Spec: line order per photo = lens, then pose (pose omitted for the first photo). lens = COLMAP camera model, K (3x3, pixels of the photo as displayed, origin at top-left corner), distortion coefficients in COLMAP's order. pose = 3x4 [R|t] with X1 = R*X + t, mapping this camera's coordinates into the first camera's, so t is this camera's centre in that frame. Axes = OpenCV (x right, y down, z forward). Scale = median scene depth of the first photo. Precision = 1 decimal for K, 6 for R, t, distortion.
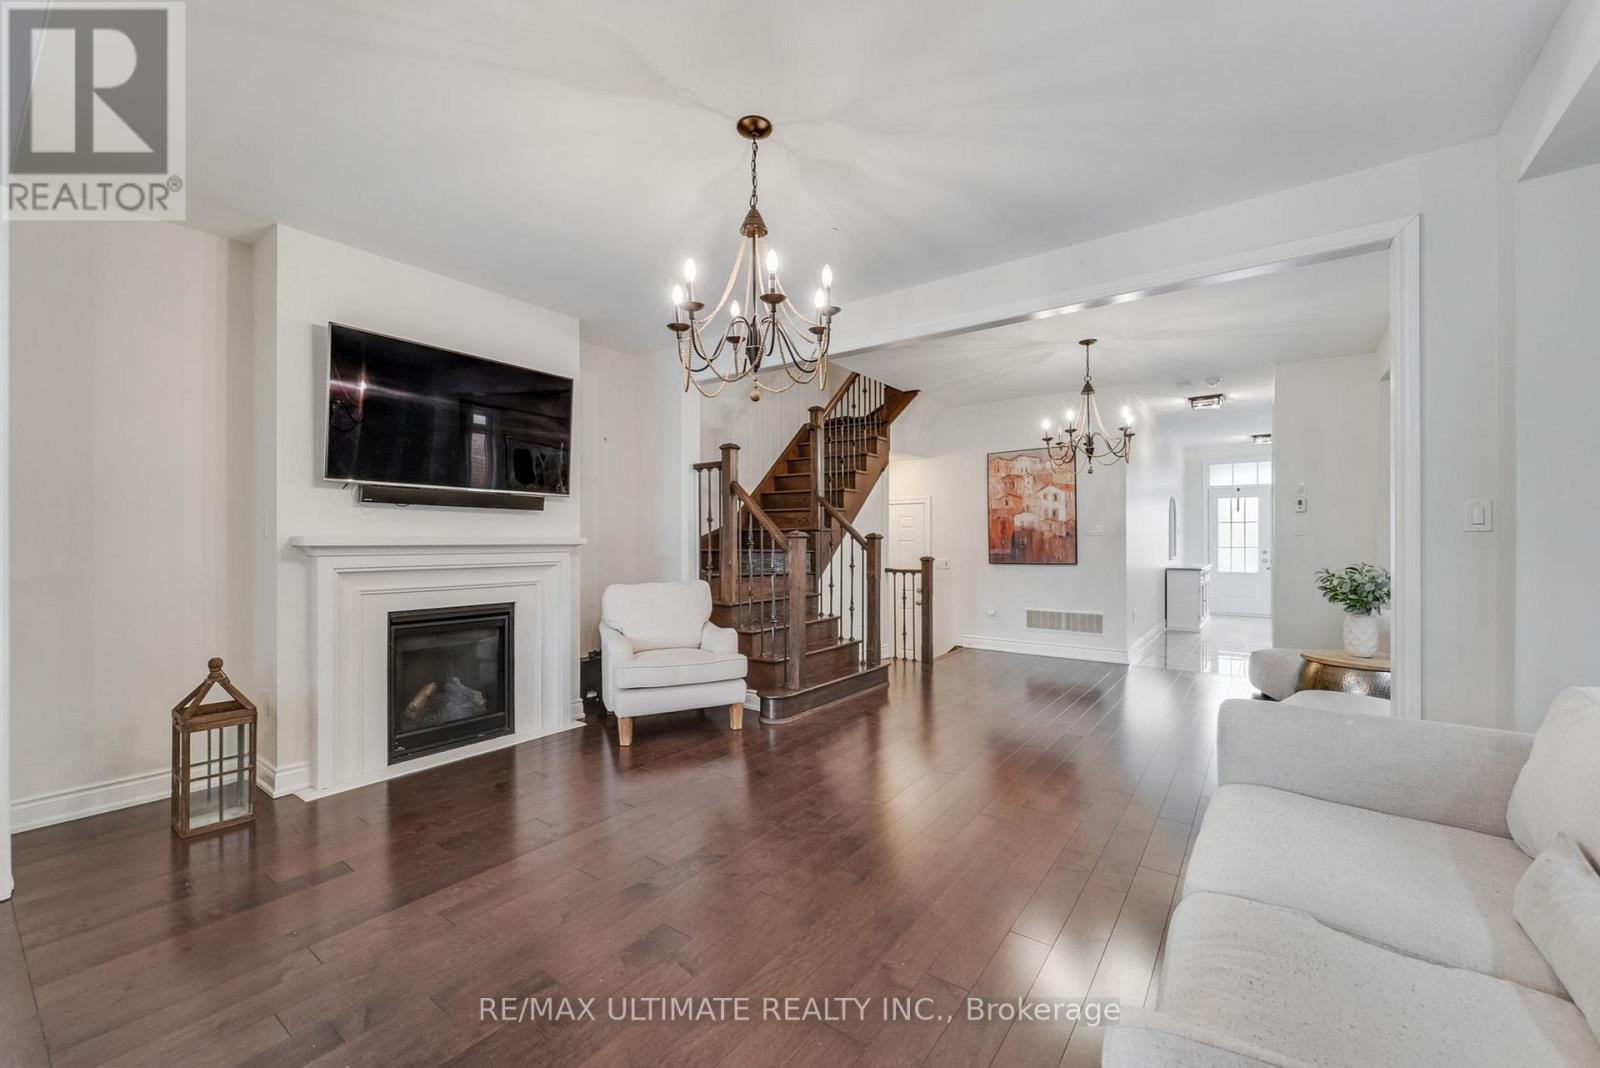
lens RADIAL K [[635.8, 0, 801.4], [0, 635.8, 536.4], [0, 0, 1]] dist [-0.000715, -0.000635]
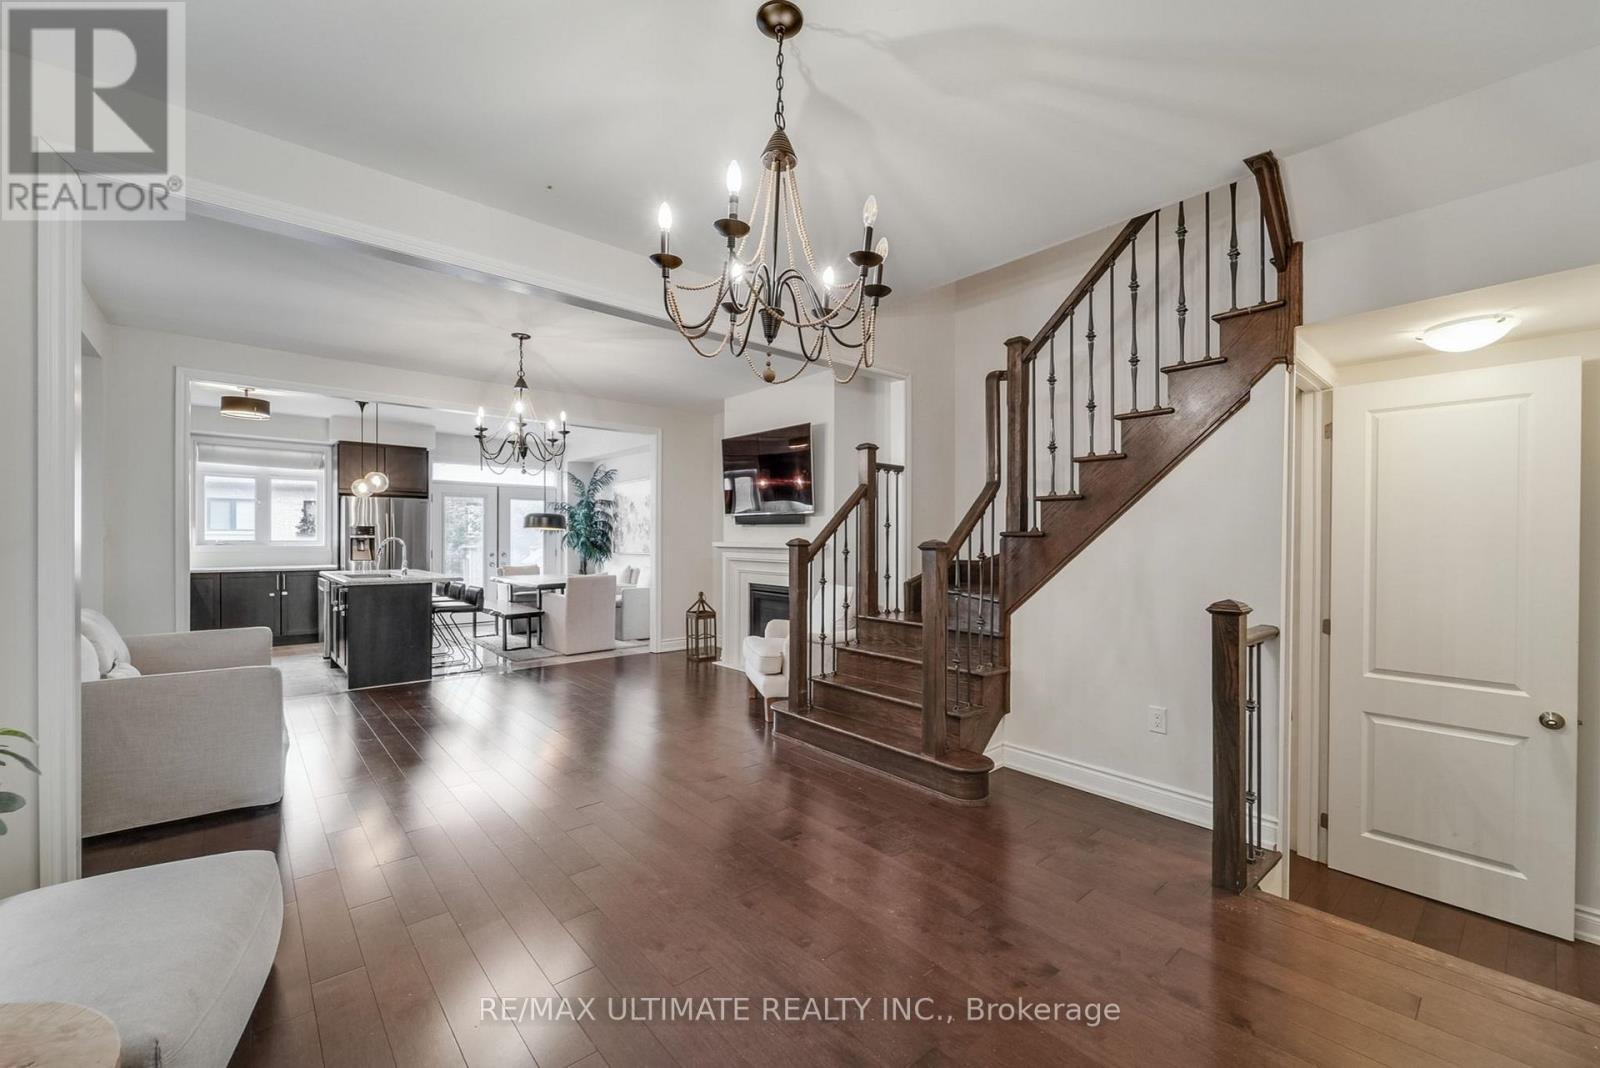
lens RADIAL K [[635.8, 0, 791.0], [0, 635.8, 537.0], [0, 0, 1]] dist [-0.000715, -0.000635]
pose [[-0.215833, -0.001865, -0.976428, 1.200993], [0.001342, 0.999997, -0.002207, -0.011879], [0.976429, -0.001787, -0.215830, 1.616271]]
